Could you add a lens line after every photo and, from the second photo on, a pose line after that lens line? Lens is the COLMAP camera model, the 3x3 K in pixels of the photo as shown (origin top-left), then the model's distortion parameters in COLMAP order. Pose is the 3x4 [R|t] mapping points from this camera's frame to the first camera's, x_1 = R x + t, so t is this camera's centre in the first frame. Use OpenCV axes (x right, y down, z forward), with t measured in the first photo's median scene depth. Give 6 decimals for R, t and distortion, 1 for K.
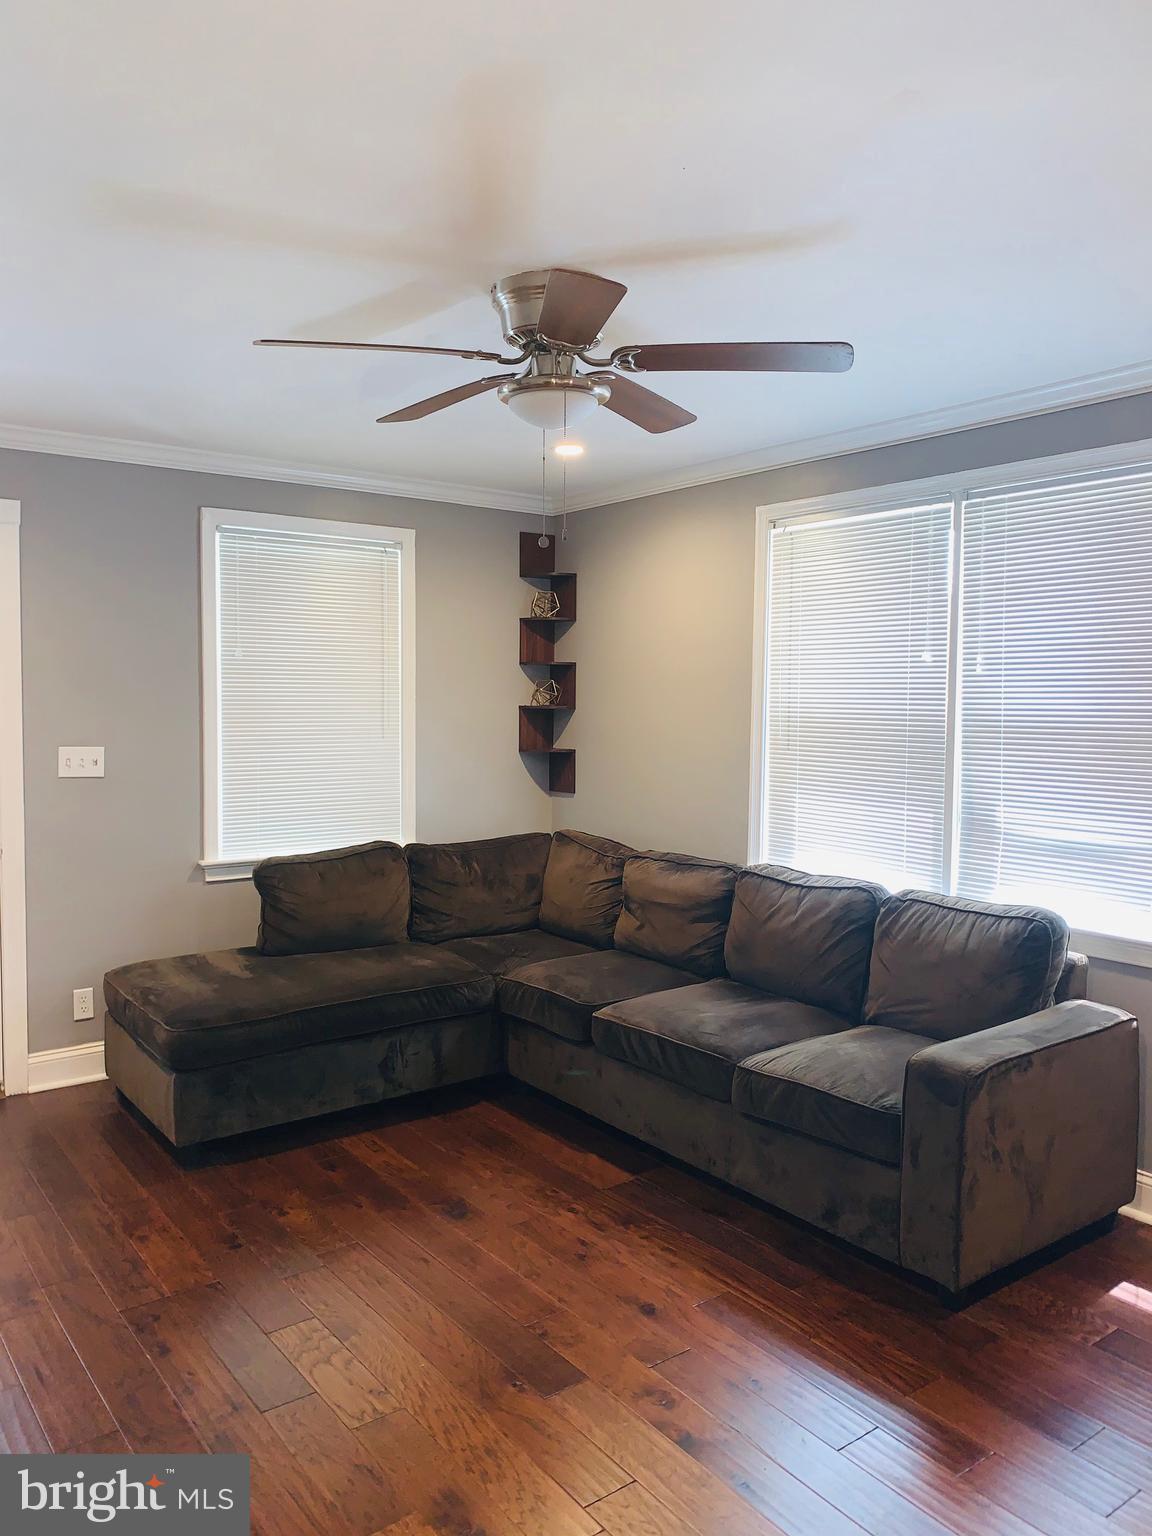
lens RADIAL K [[1180.2, 0, 571.4], [0, 1180.2, 758.2], [0, 0, 1]] dist [0.003170, -0.008324]
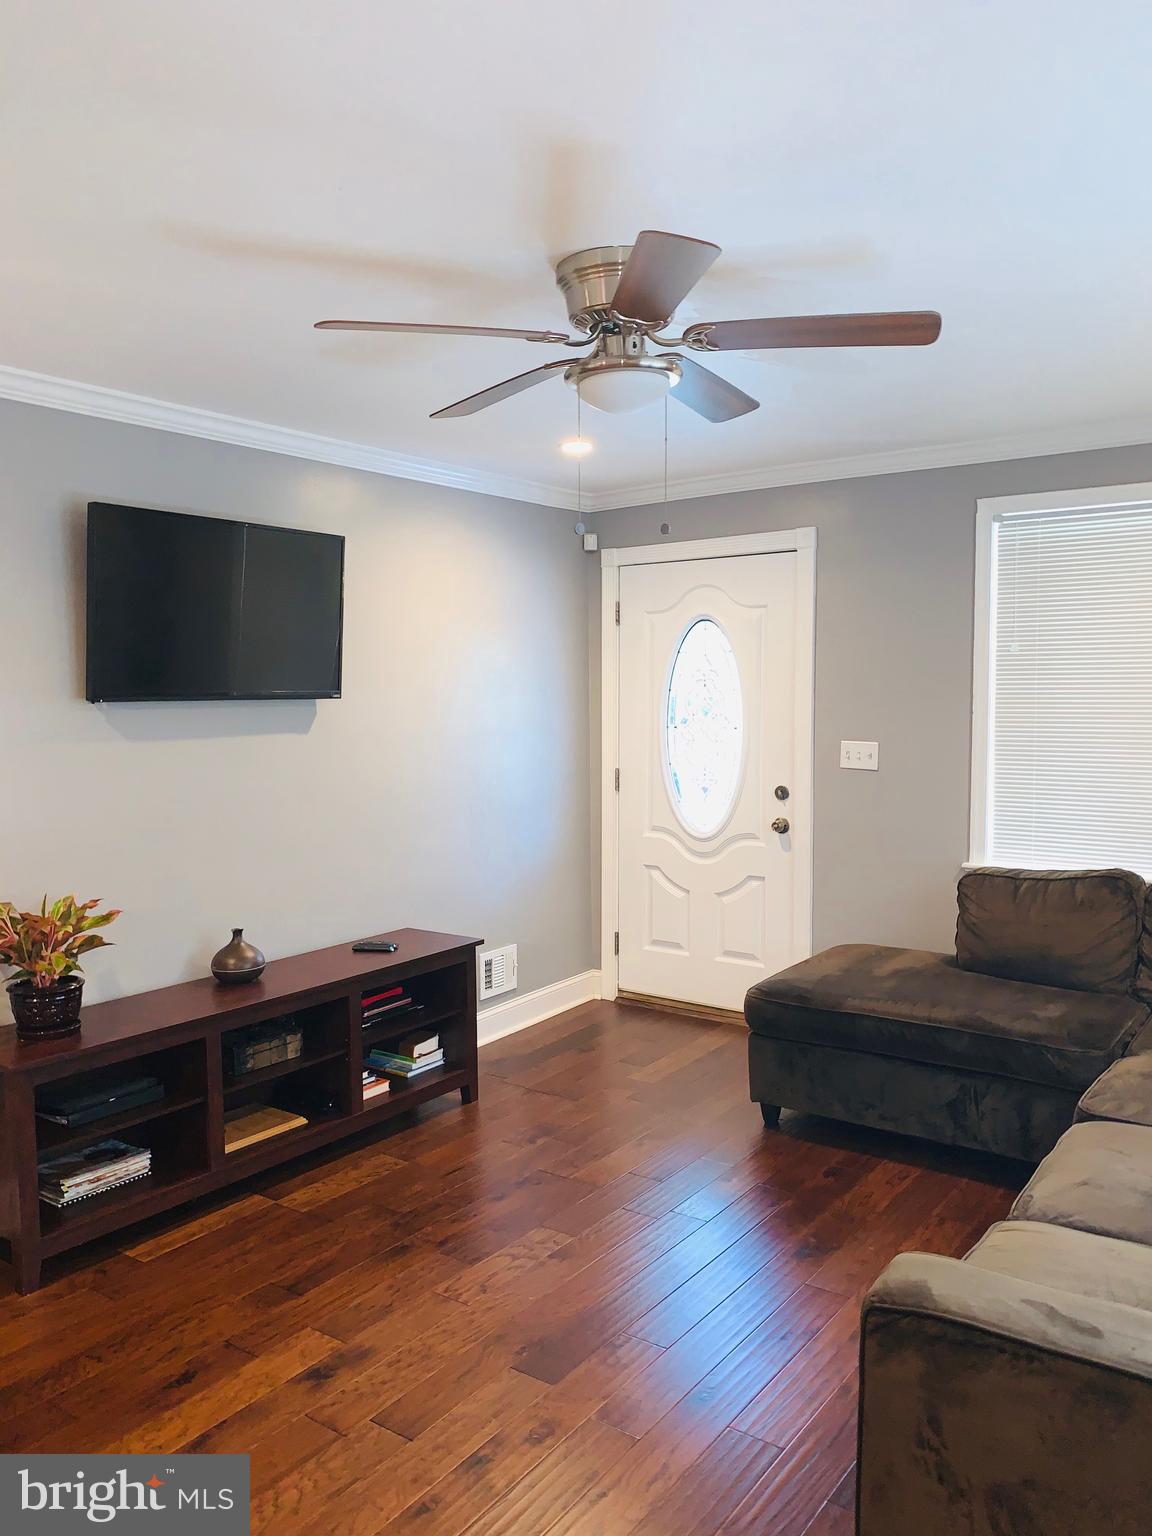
lens RADIAL K [[1180.2, 0, 569.6], [0, 1180.2, 778.3], [0, 0, 1]] dist [0.003170, -0.008324]
pose [[0.292976, 0.064065, -0.953971, 0.557533], [-0.045108, 0.997568, 0.053139, -0.021575], [0.955055, 0.027463, 0.295153, 0.421902]]
